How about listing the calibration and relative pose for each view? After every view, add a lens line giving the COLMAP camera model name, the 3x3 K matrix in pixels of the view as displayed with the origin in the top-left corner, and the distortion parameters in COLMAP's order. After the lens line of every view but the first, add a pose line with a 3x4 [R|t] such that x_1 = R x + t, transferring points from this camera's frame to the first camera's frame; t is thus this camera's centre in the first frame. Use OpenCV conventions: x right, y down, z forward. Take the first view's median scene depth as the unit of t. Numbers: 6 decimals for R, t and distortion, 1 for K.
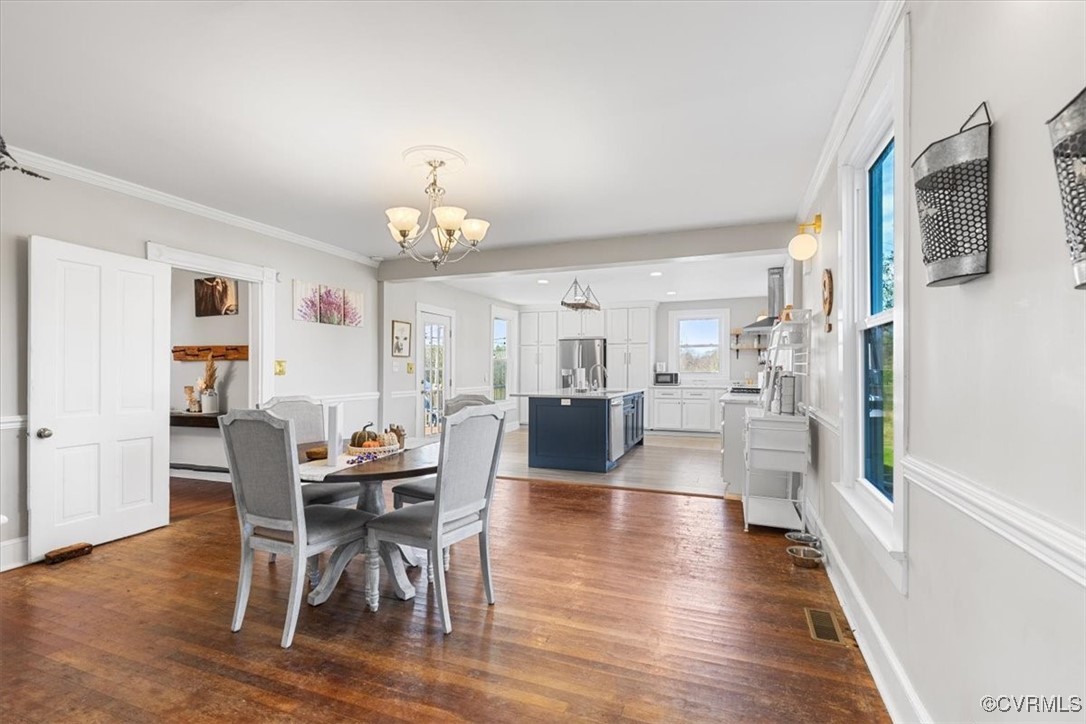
lens RADIAL K [[496.6, 0, 540.9], [0, 496.6, 370.8], [0, 0, 1]] dist [0.005299, -0.001019]
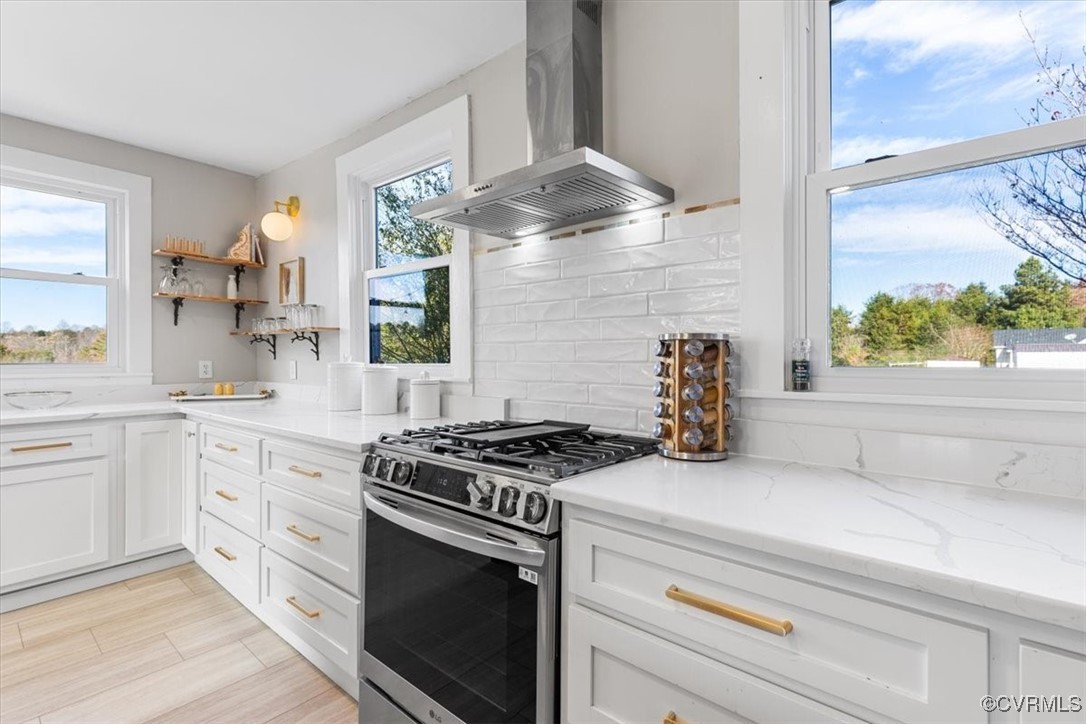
lens RADIAL K [[496.6, 0, 543.6], [0, 496.6, 355.6], [0, 0, 1]] dist [0.005299, -0.001019]
pose [[0.313138, 0.004990, 0.949694, 0.137900], [0.003218, 0.999975, -0.006315, 0.001489], [-0.949702, 0.005033, 0.313114, 0.637358]]
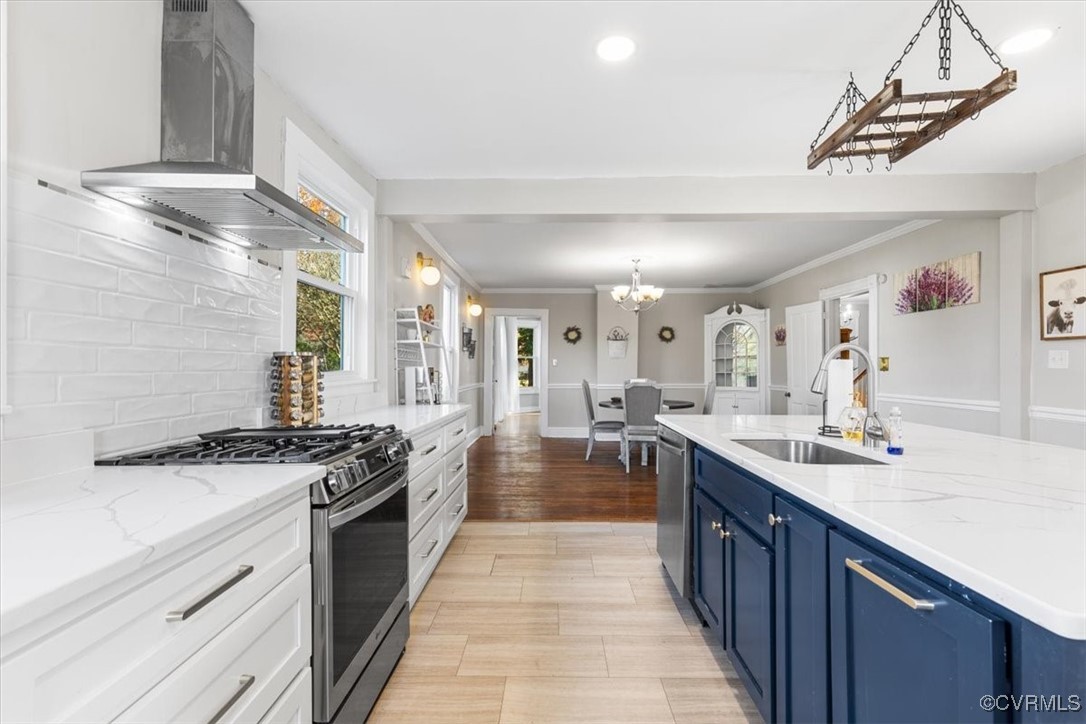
lens RADIAL K [[496.6, 0, 546.8], [0, 496.6, 362.4], [0, 0, 1]] dist [0.005299, -0.001019]
pose [[-0.937083, -0.005434, -0.349065, 0.272085], [-0.002652, 0.999961, -0.008447, 0.000594], [0.349097, -0.006990, -0.937060, 0.917788]]
